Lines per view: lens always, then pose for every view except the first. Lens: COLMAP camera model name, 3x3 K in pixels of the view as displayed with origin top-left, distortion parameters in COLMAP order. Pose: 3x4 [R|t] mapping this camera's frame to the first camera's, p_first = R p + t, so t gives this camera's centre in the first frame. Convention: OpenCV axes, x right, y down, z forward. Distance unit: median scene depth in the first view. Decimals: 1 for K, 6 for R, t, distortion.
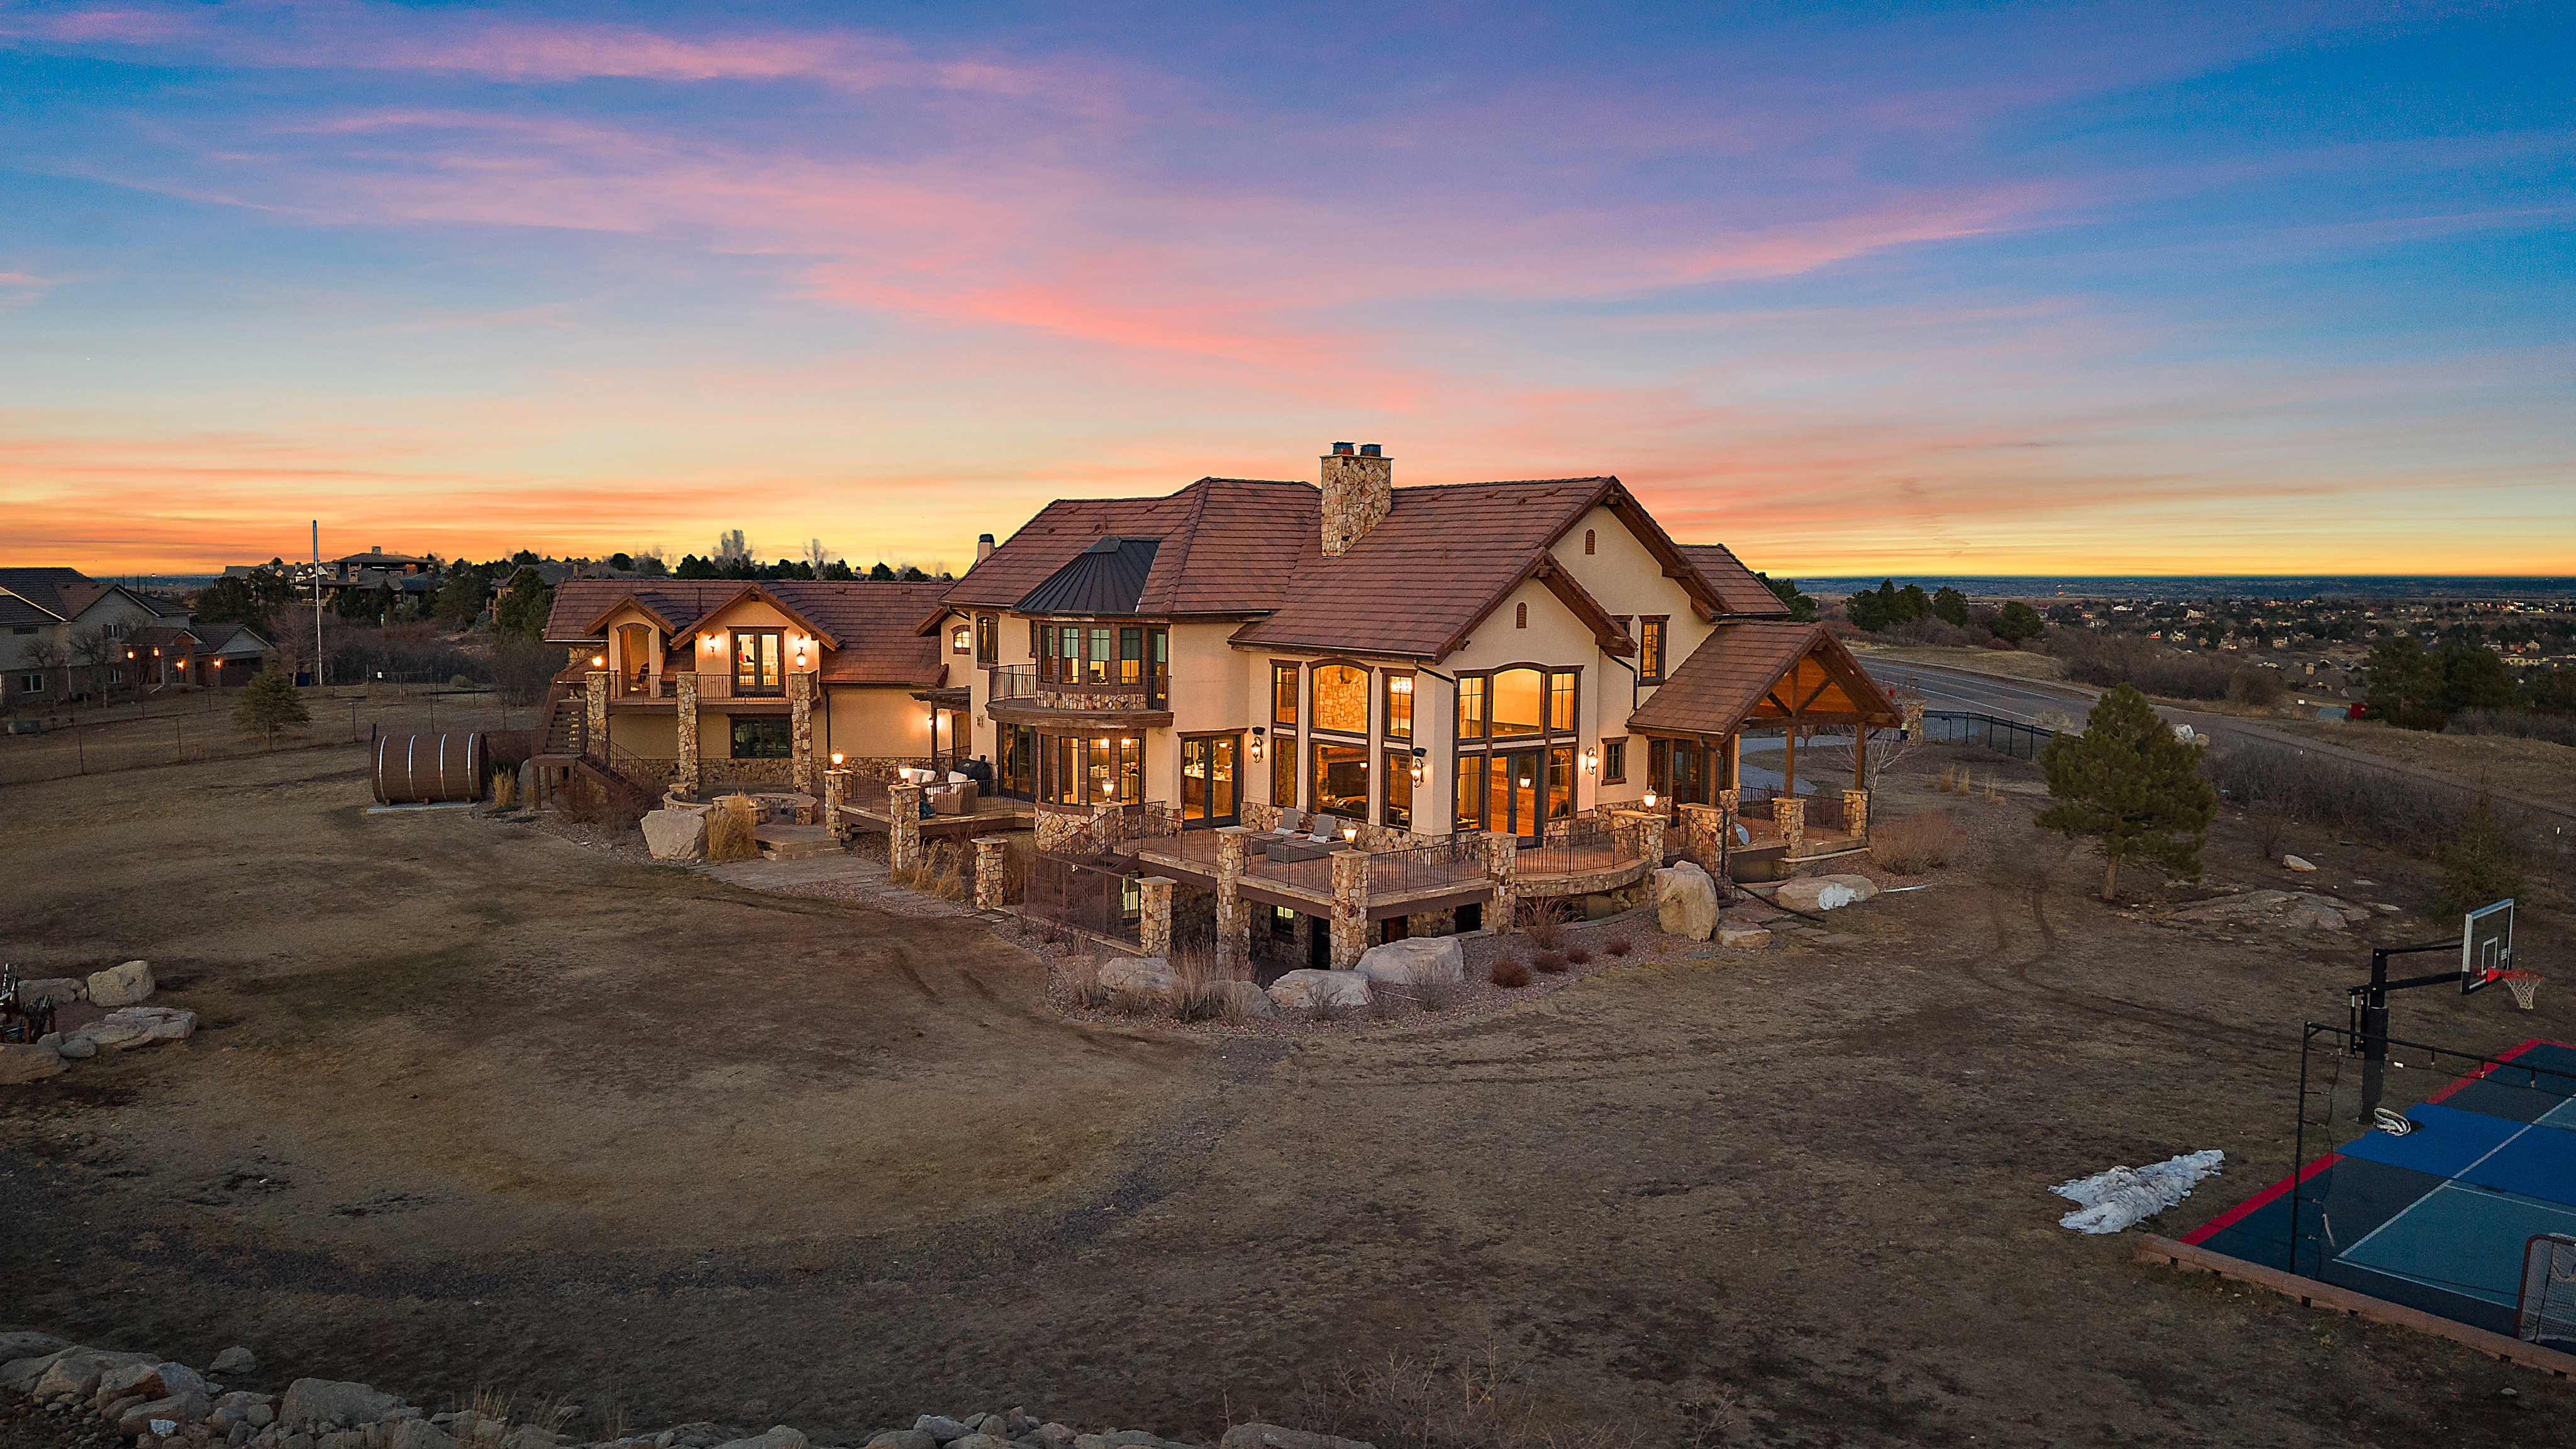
lens RADIAL K [[1699.4, 0, 1279.6], [0, 1699.4, 715.8], [0, 0, 1]] dist [0.053936, -0.062771]
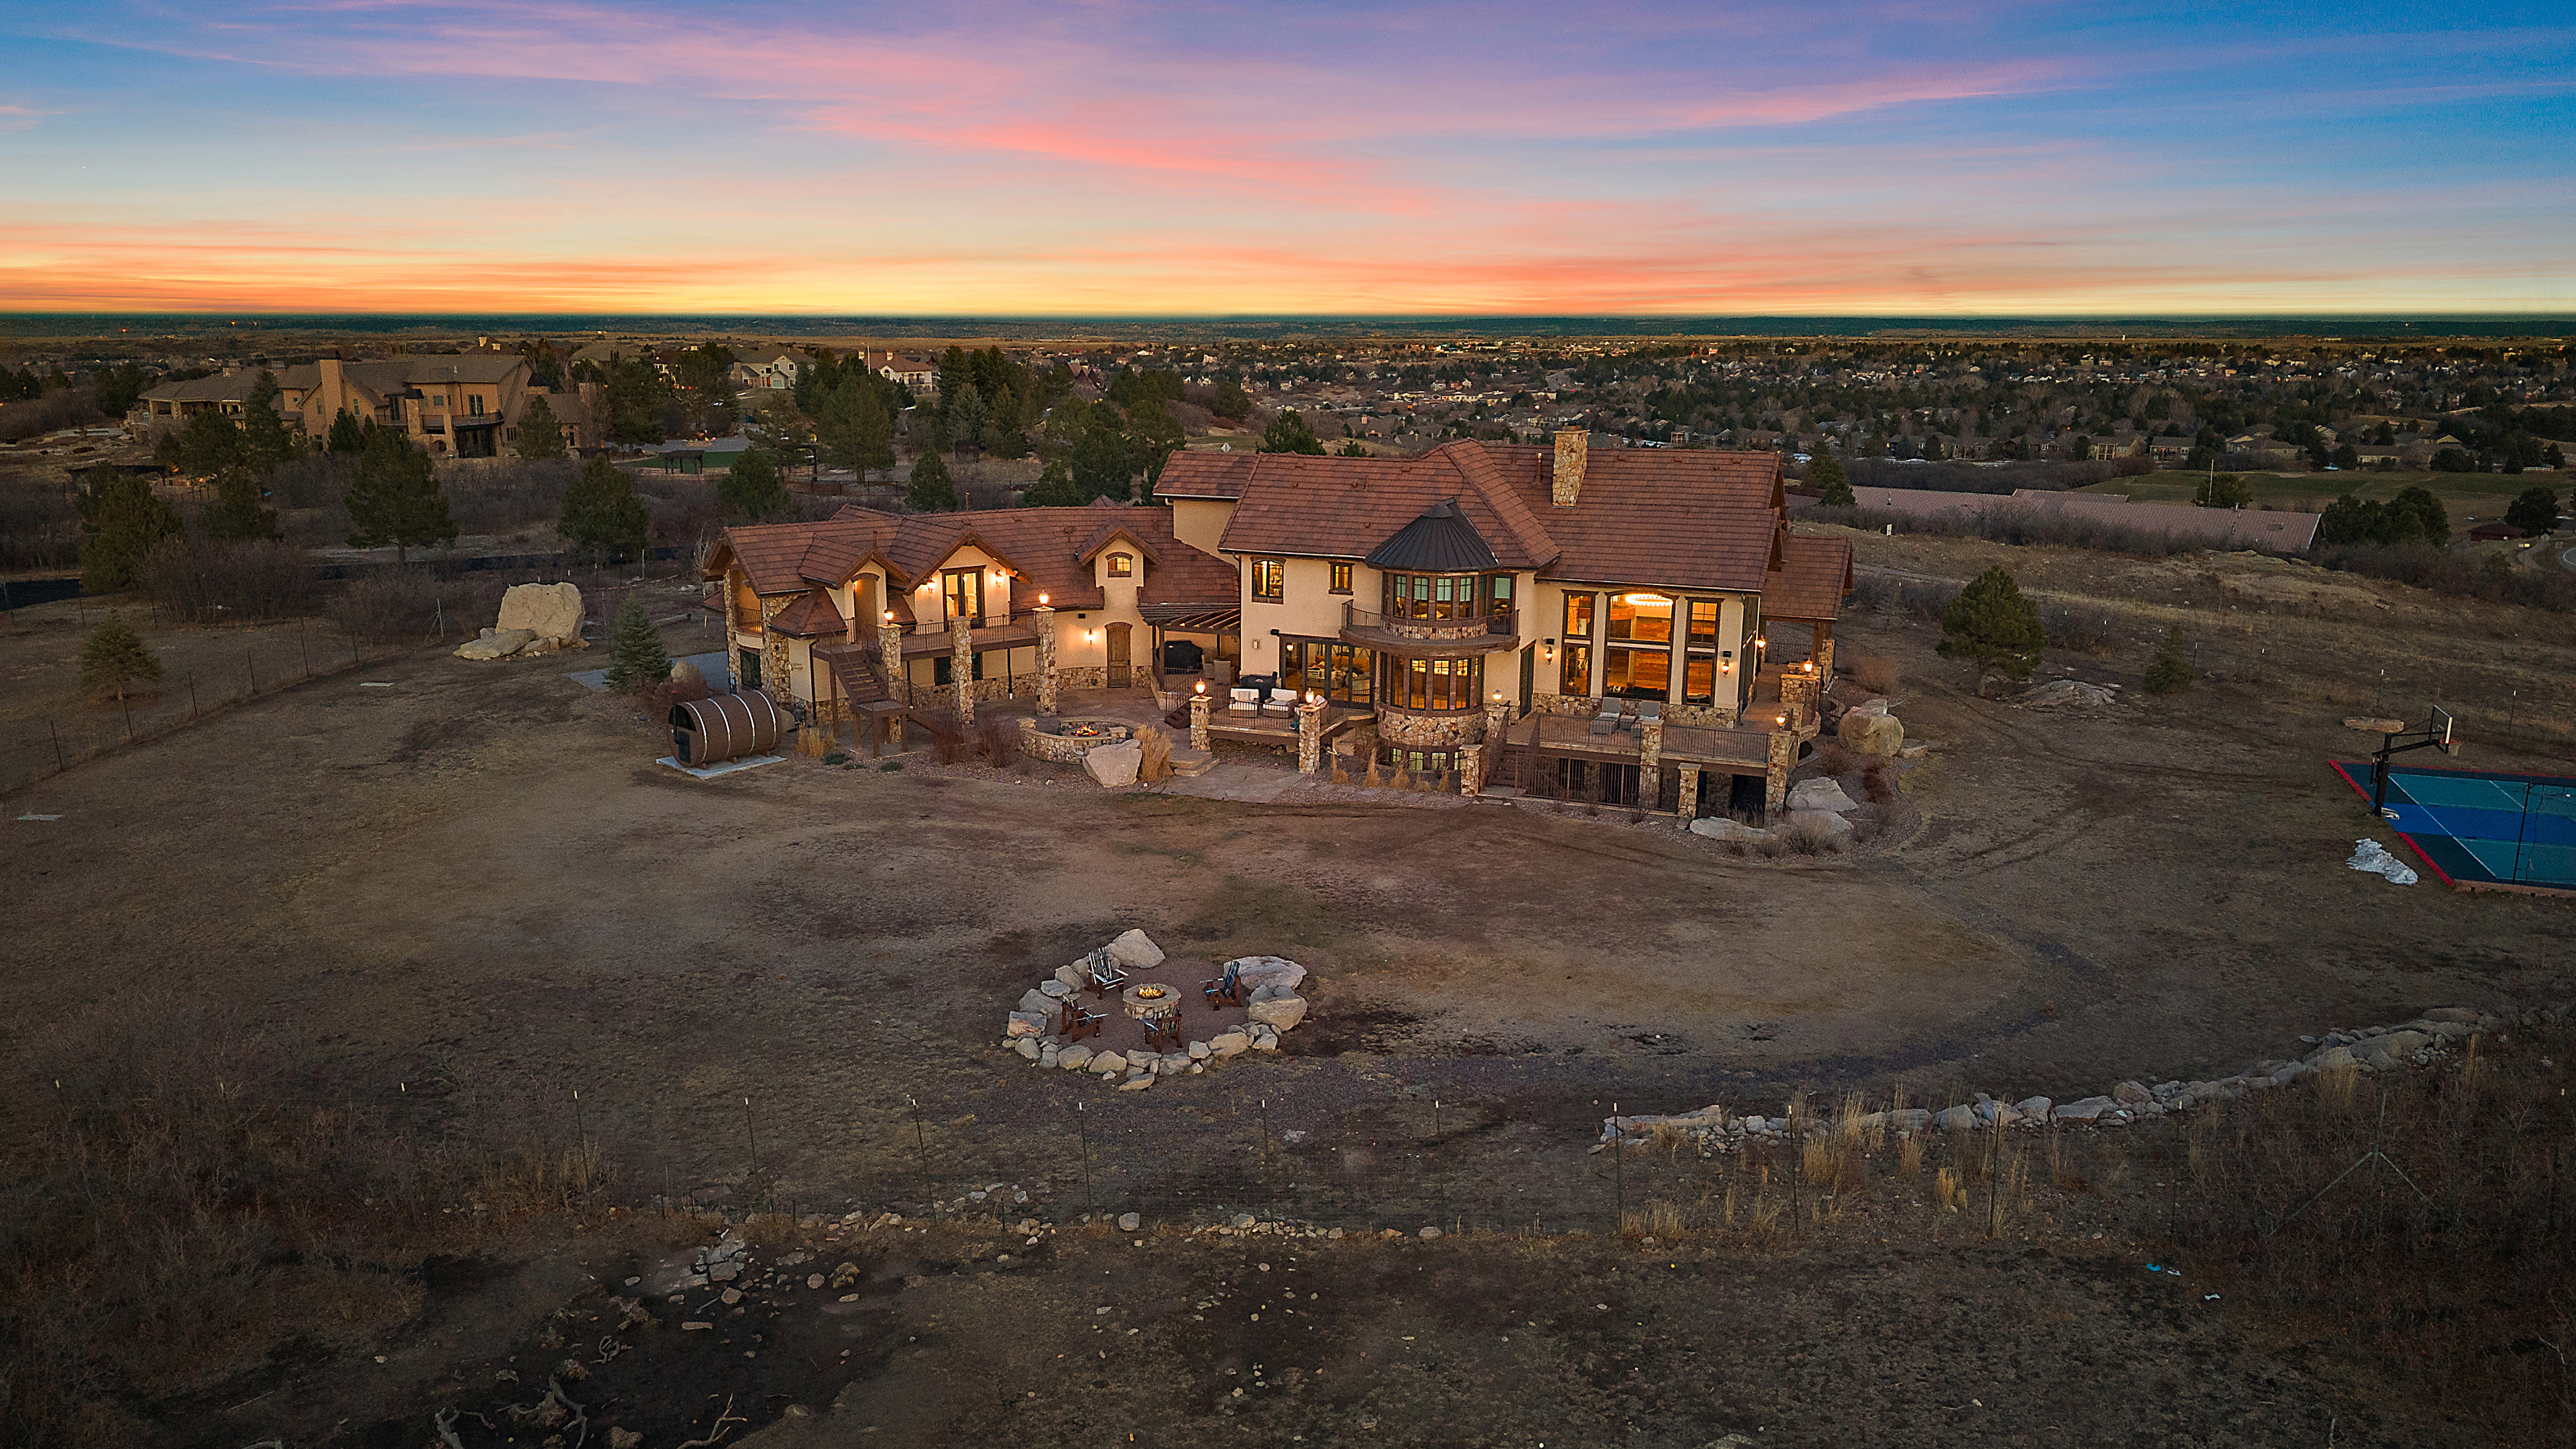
lens RADIAL K [[1717.8, 0, 1264.7], [0, 1717.8, 693.1], [0, 0, 1]] dist [0.052484, -0.070699]
pose [[0.869766, -0.107126, 0.481696, -0.921913], [0.044882, 0.989279, 0.138970, -0.159251], [-0.491419, -0.099252, 0.865249, -0.099611]]
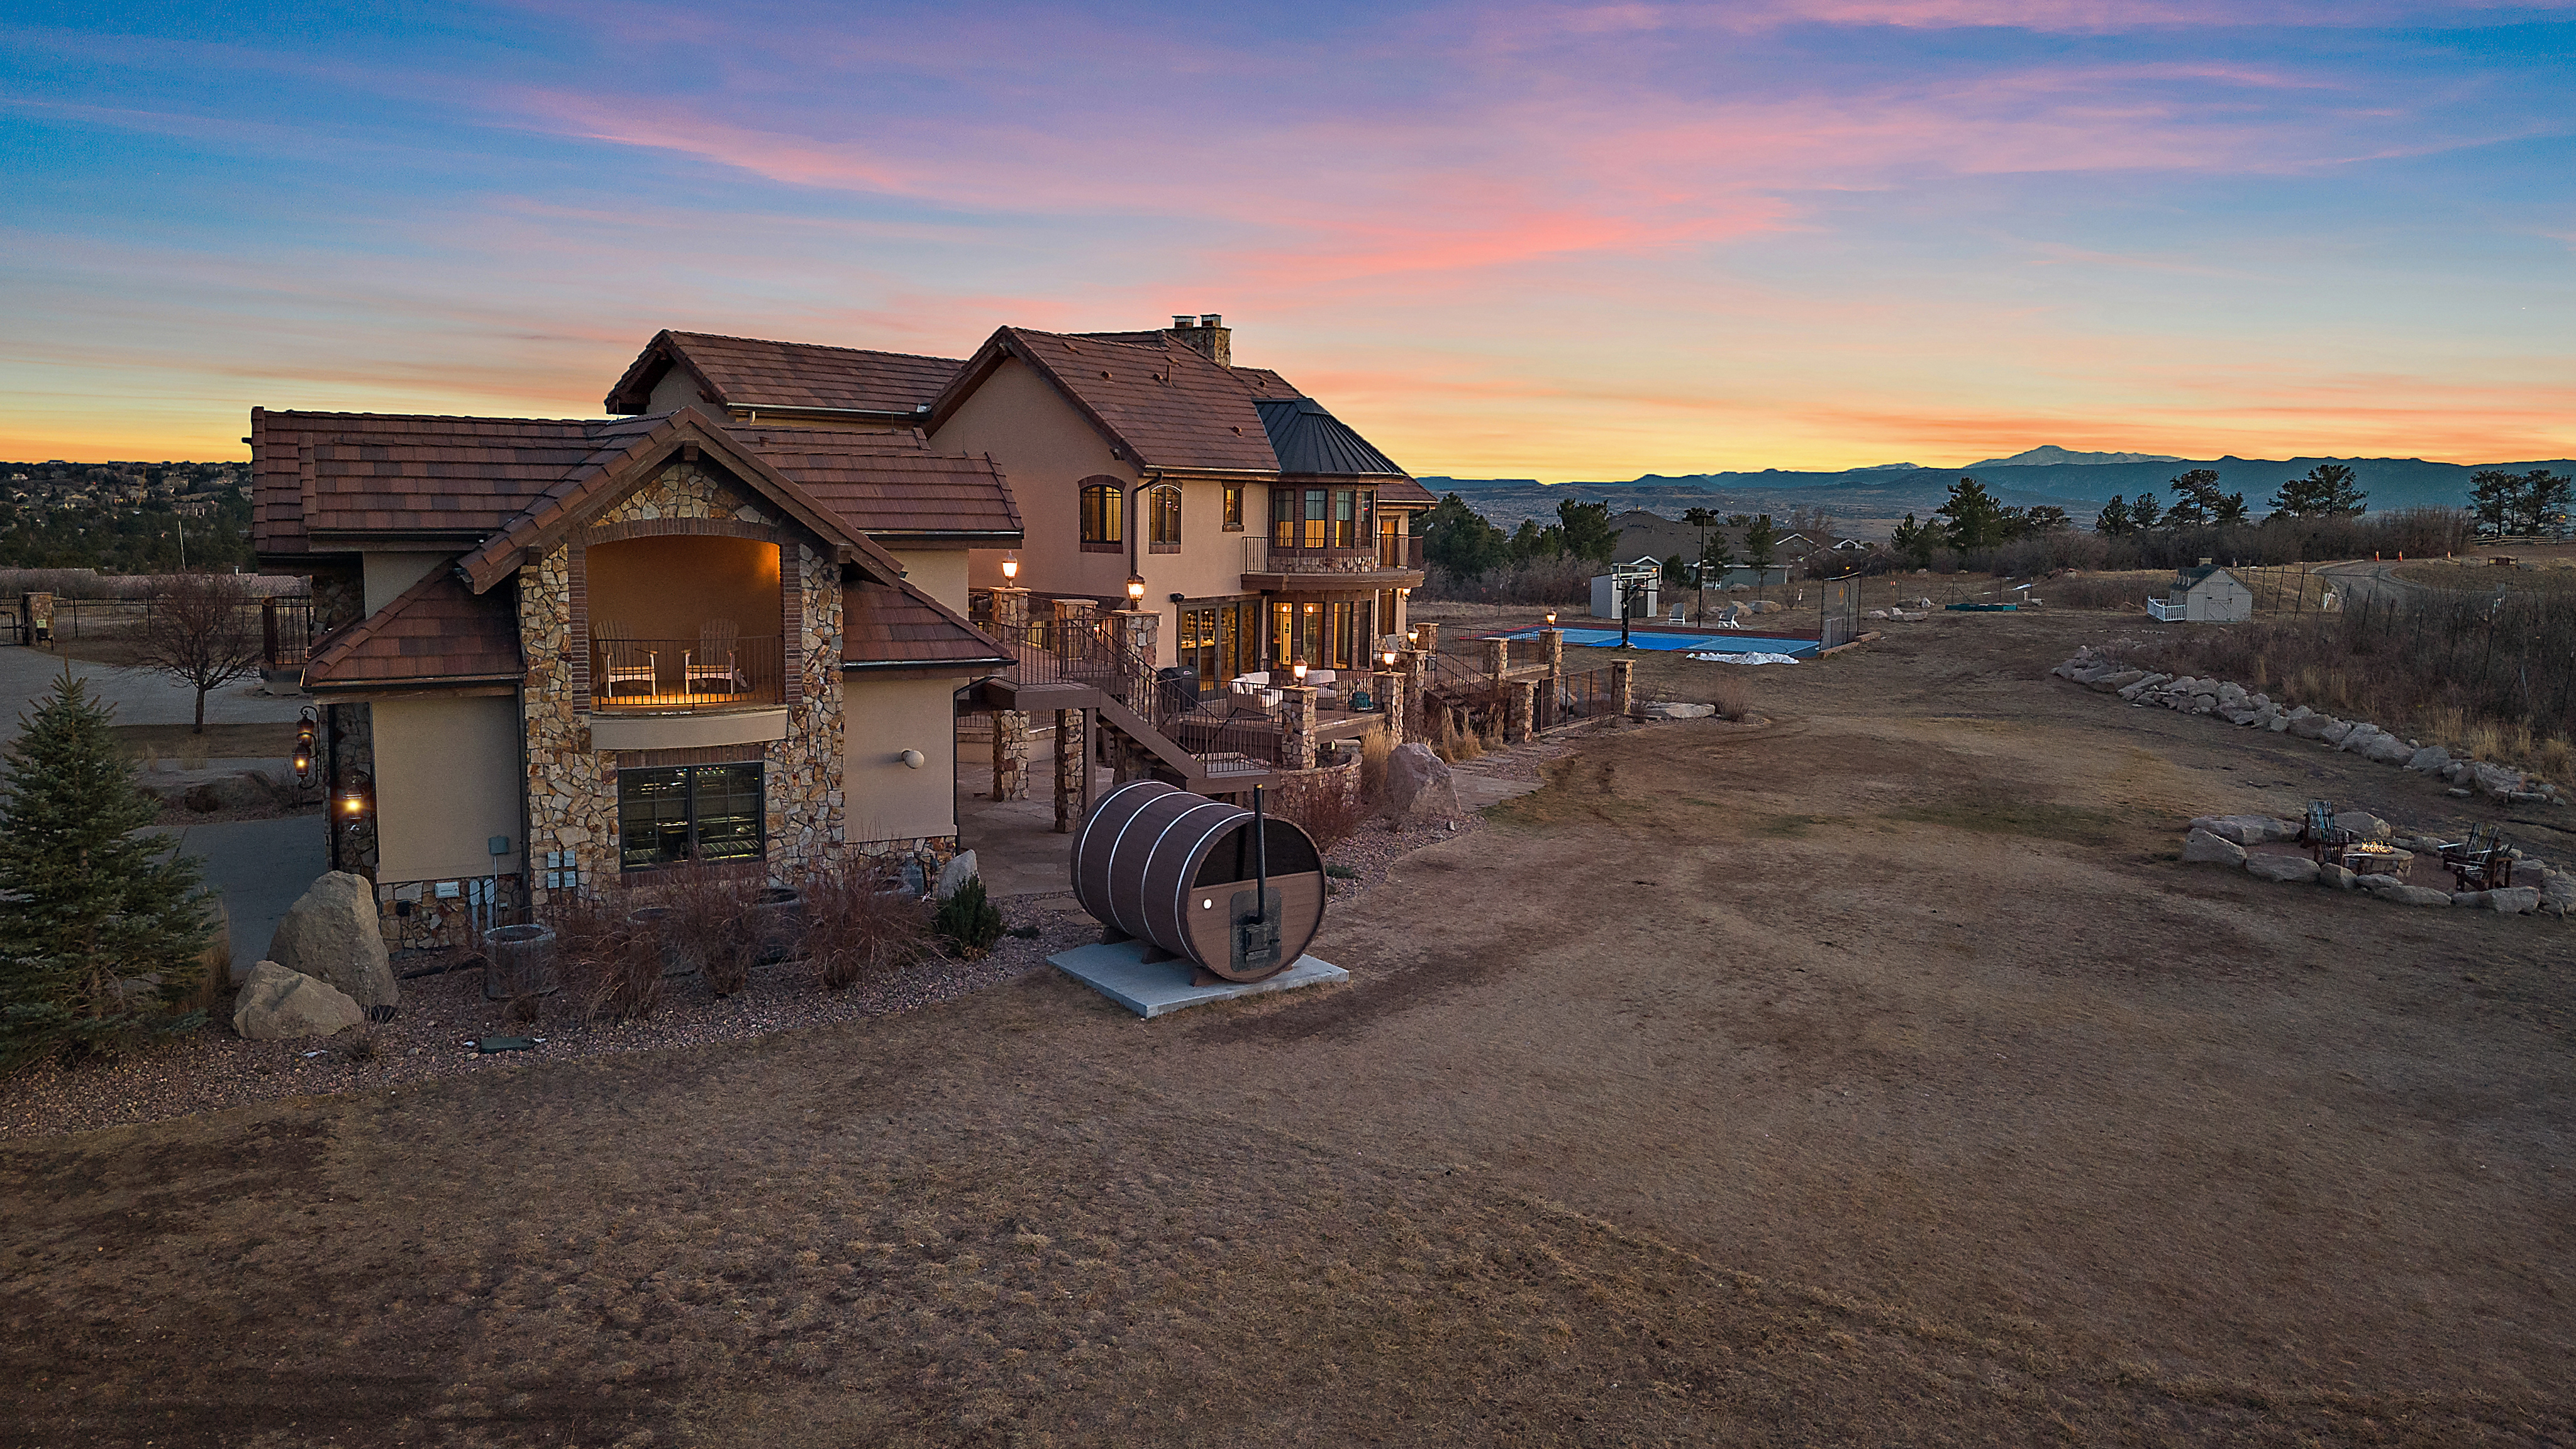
lens RADIAL K [[1796.9, 0, 1259.6], [0, 1796.9, 720.4], [0, 0, 1]] dist [0.017546, -0.003707]
pose [[-0.298420, -0.136831, 0.944576, -1.161677], [0.066586, 0.984274, 0.163618, -0.098746], [-0.952109, 0.111722, -0.284616, 1.419914]]
